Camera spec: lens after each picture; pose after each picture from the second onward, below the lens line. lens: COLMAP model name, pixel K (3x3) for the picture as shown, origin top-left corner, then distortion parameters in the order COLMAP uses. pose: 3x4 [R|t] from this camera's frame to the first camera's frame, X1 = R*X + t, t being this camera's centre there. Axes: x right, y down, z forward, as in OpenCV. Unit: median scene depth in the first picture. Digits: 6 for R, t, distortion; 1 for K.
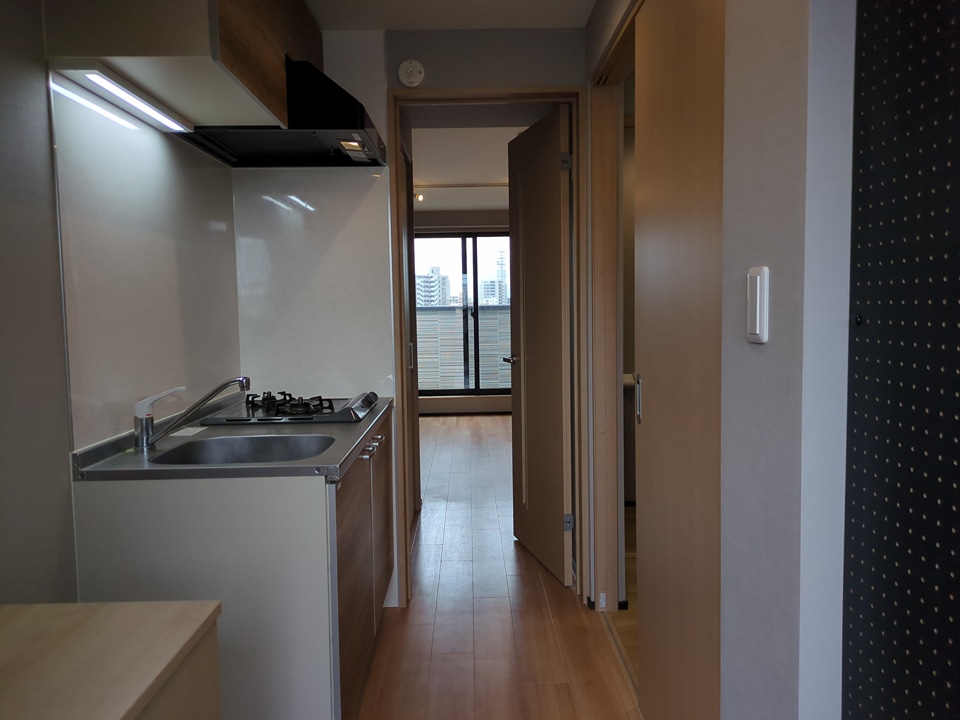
lens RADIAL K [[720.9, 0, 479.0], [0, 720.9, 358.5], [0, 0, 1]] dist [0.035363, -0.025792]
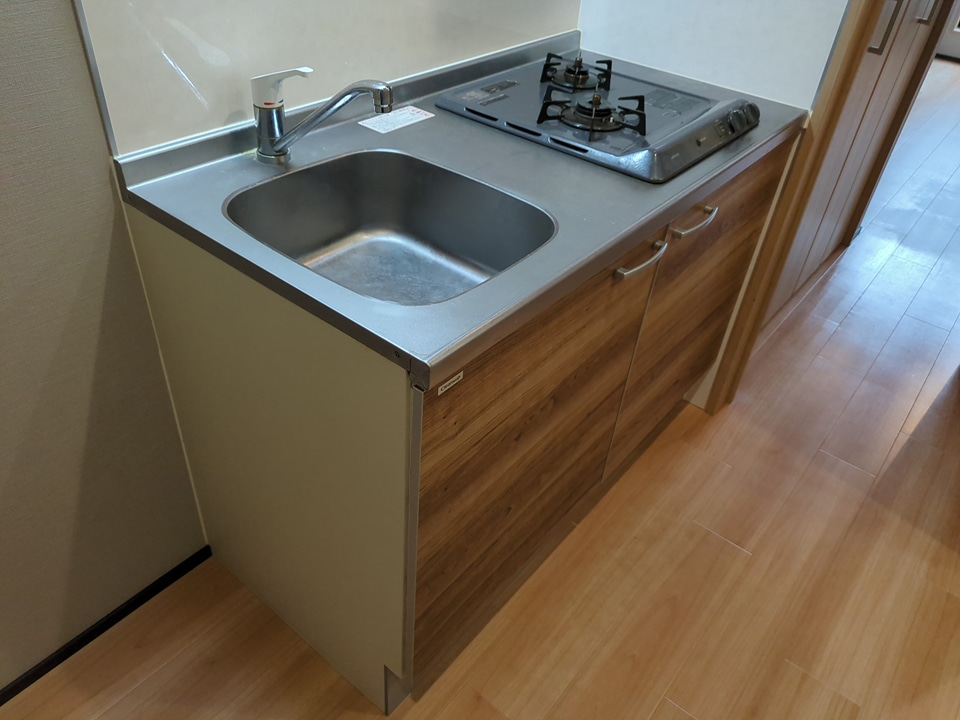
lens RADIAL K [[720.9, 0, 471.1], [0, 720.9, 361.4], [0, 0, 1]] dist [0.035363, -0.025792]
pose [[0.761363, 0.447817, -0.468814, 0.032923], [-0.126851, 0.812034, 0.569658, -0.086983], [0.635795, -0.374247, 0.675058, 0.498192]]
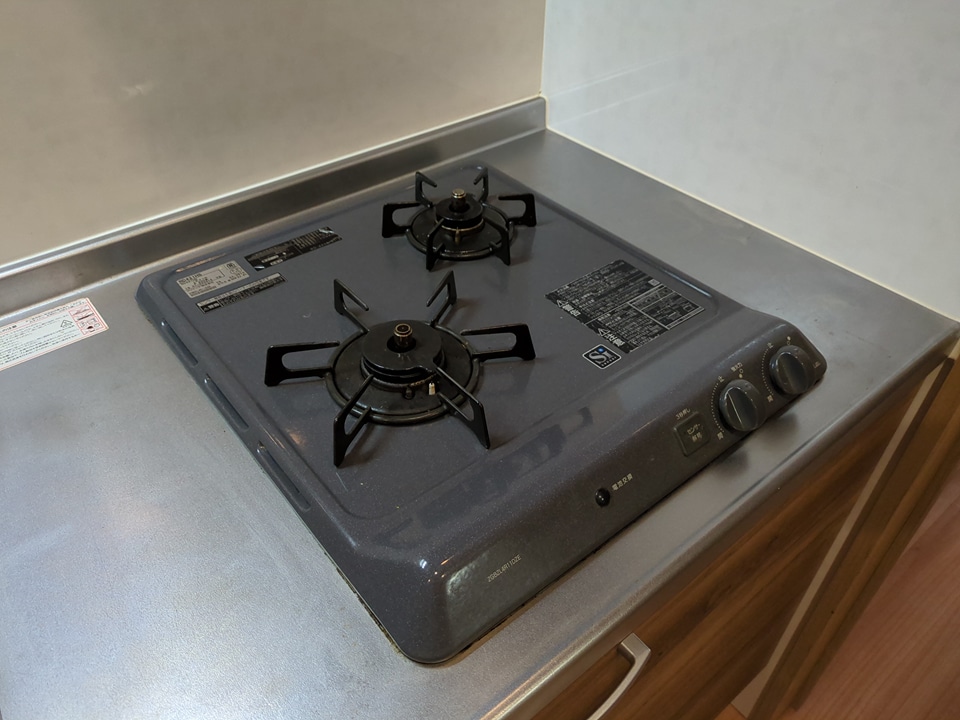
lens RADIAL K [[720.9, 0, 482.2], [0, 720.9, 358.3], [0, 0, 1]] dist [0.035363, -0.025792]
pose [[0.615303, 0.525929, -0.587198, -0.084350], [-0.070051, 0.778434, 0.623806, -0.093741], [0.785172, -0.342696, 0.515814, 0.912258]]
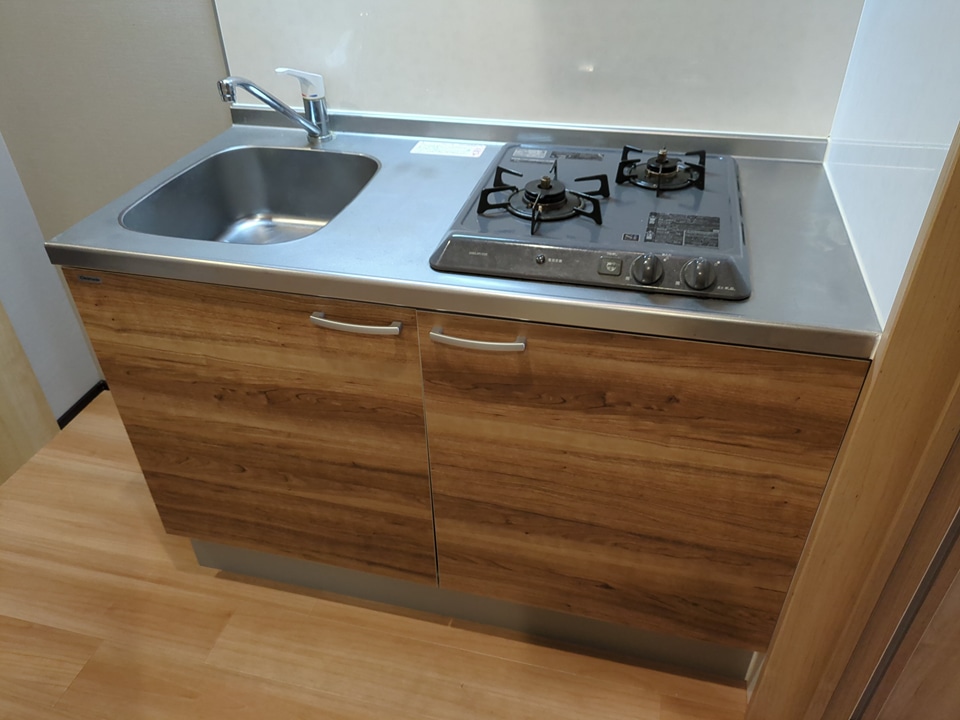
lens RADIAL K [[720.9, 0, 474.6], [0, 720.9, 358.0], [0, 0, 1]] dist [0.035363, -0.025792]
pose [[-0.264291, 0.572766, -0.775944, 0.209755], [-0.047940, 0.795755, 0.603718, -0.141119], [0.963251, 0.196756, -0.182853, 1.087895]]
